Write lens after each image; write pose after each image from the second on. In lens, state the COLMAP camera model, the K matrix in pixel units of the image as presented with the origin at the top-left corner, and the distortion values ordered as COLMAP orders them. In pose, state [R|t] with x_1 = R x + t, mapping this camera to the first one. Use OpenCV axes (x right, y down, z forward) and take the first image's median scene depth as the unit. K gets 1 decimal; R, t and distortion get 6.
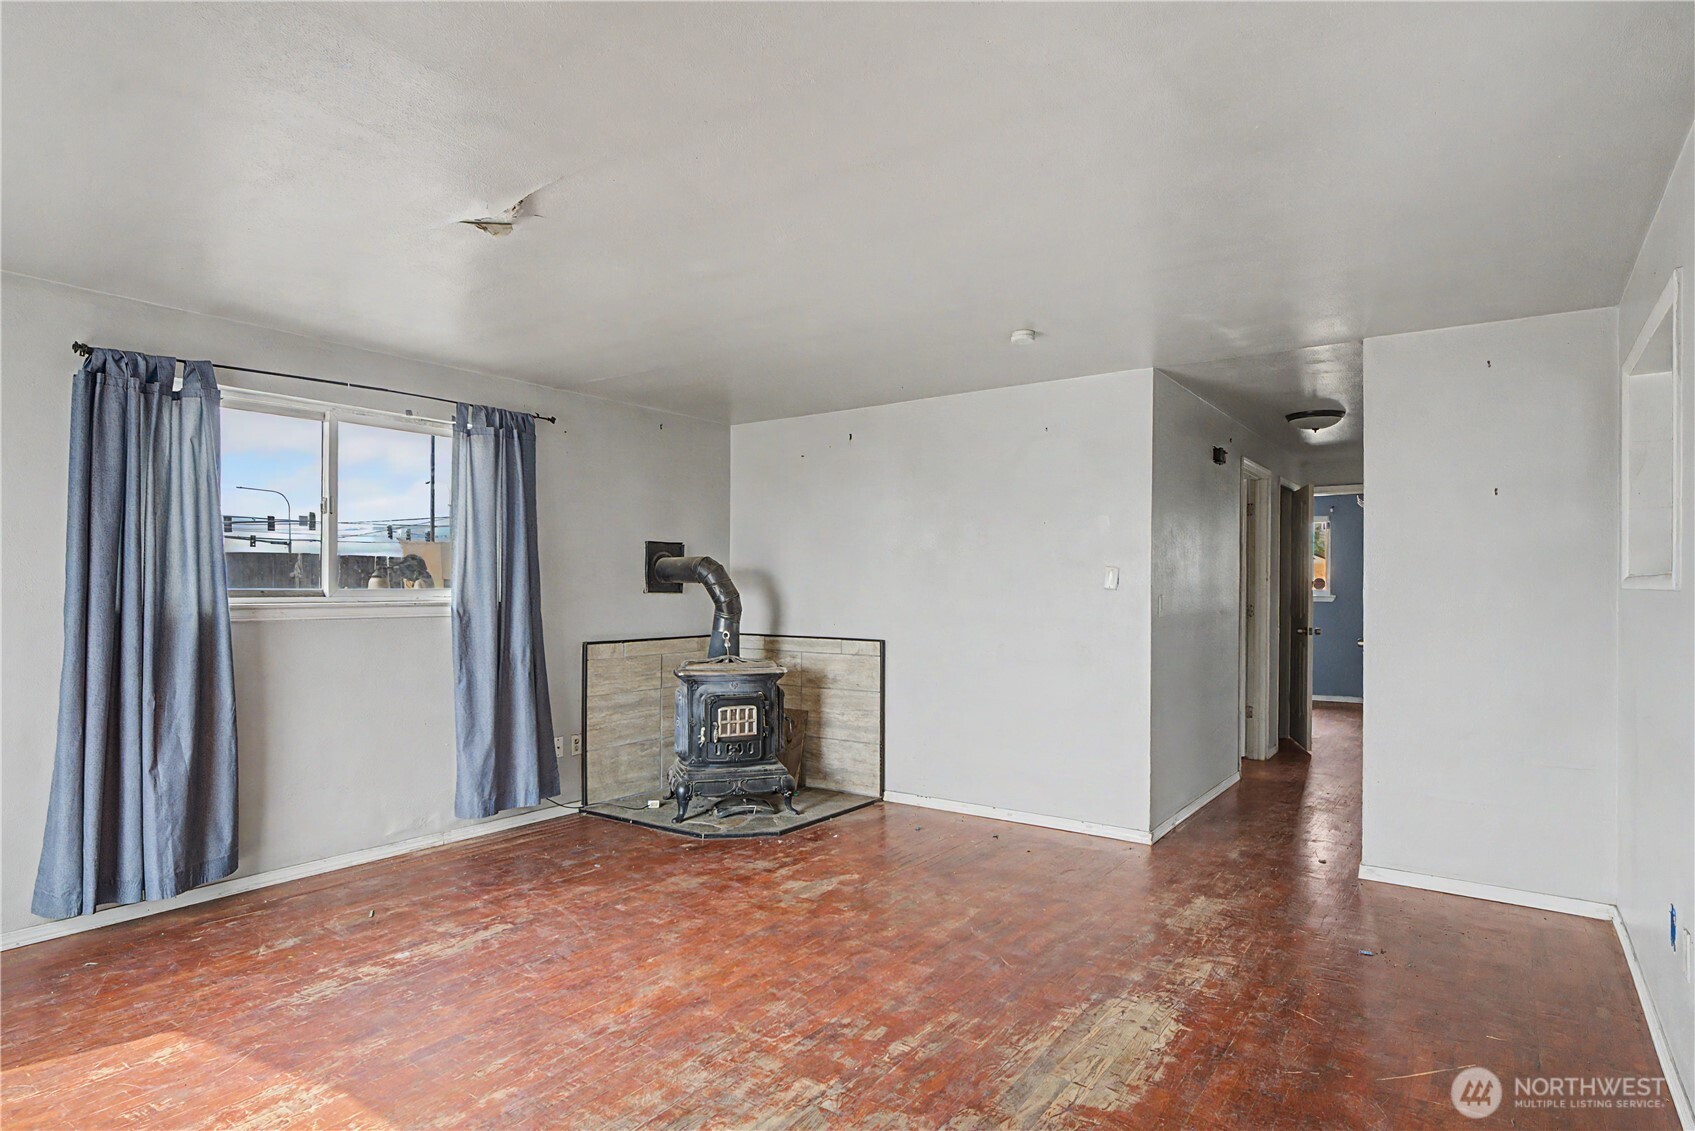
lens RADIAL K [[912.6, 0, 847.5], [0, 912.6, 565.5], [0, 0, 1]] dist [-0.002890, -0.000180]
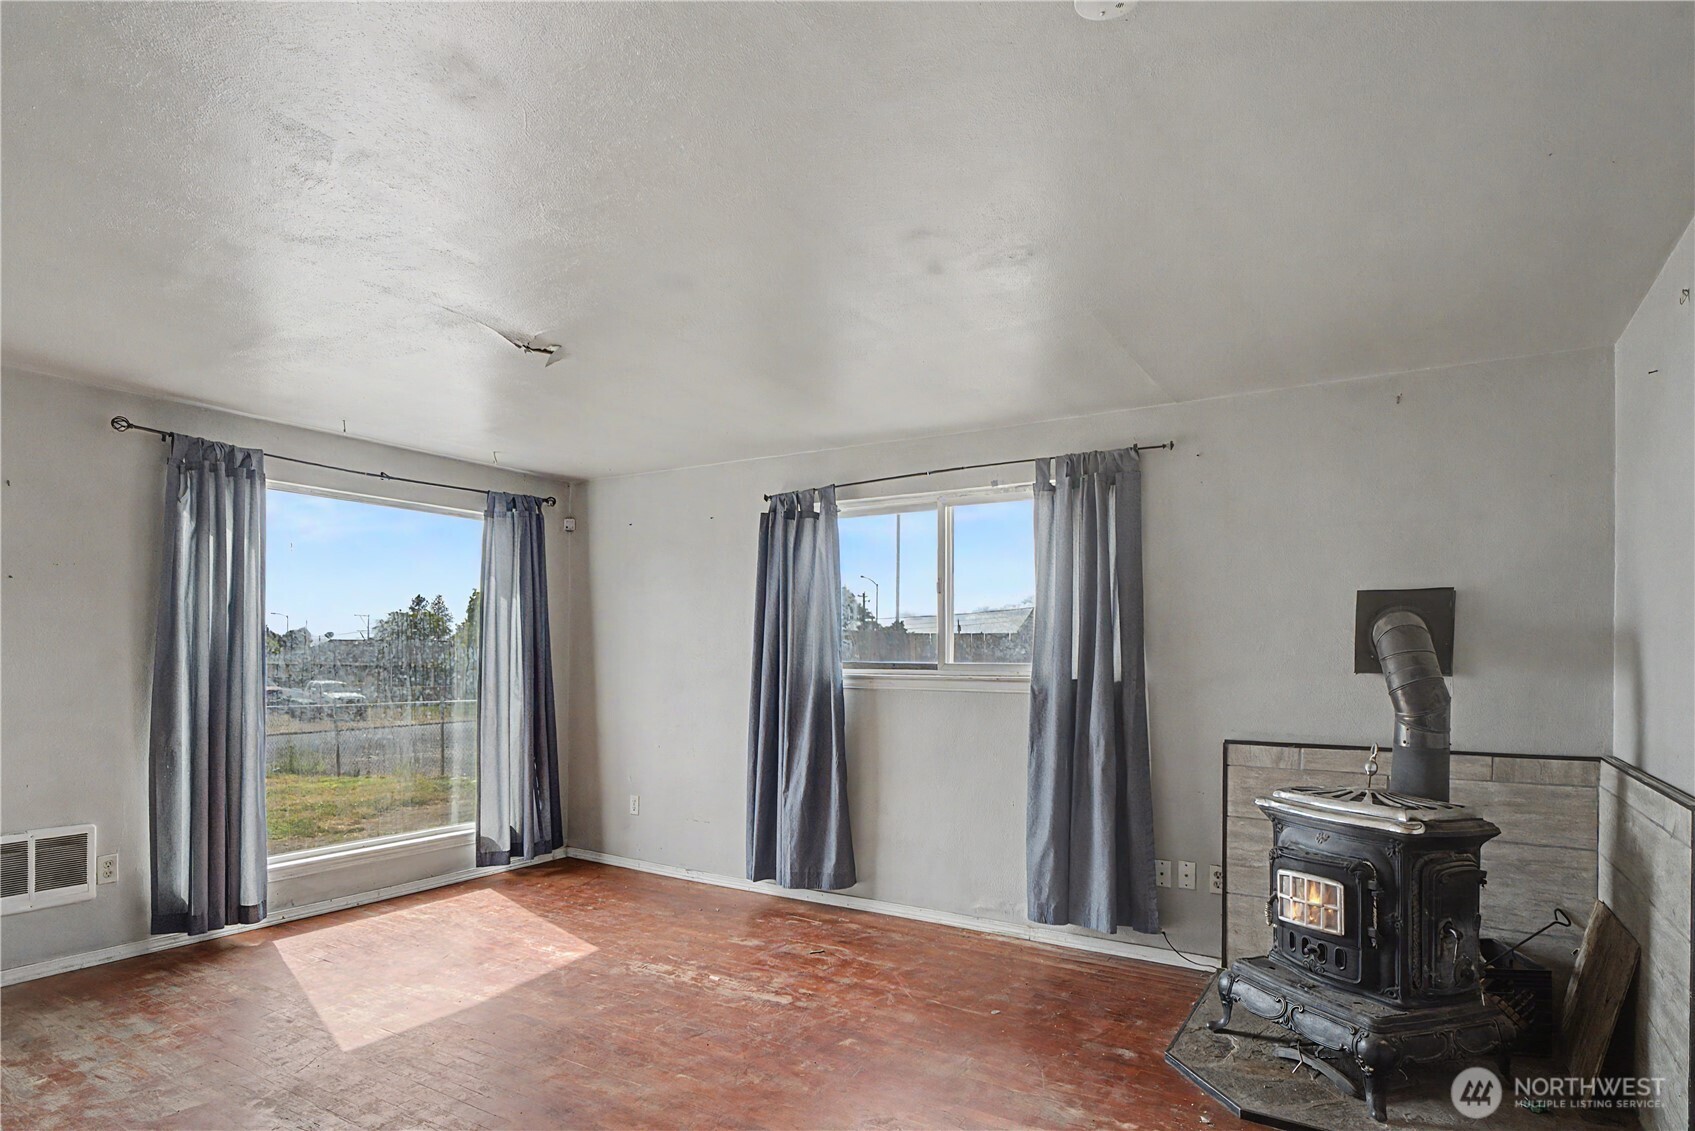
lens RADIAL K [[907.4, 0, 852.9], [0, 907.4, 652.3], [0, 0, 1]] dist [-0.001659, -0.000154]
pose [[0.074426, -0.012391, -0.997150, 0.466237], [0.013835, 0.999839, -0.011392, 0.022064], [0.997131, -0.012948, 0.074585, 0.756784]]
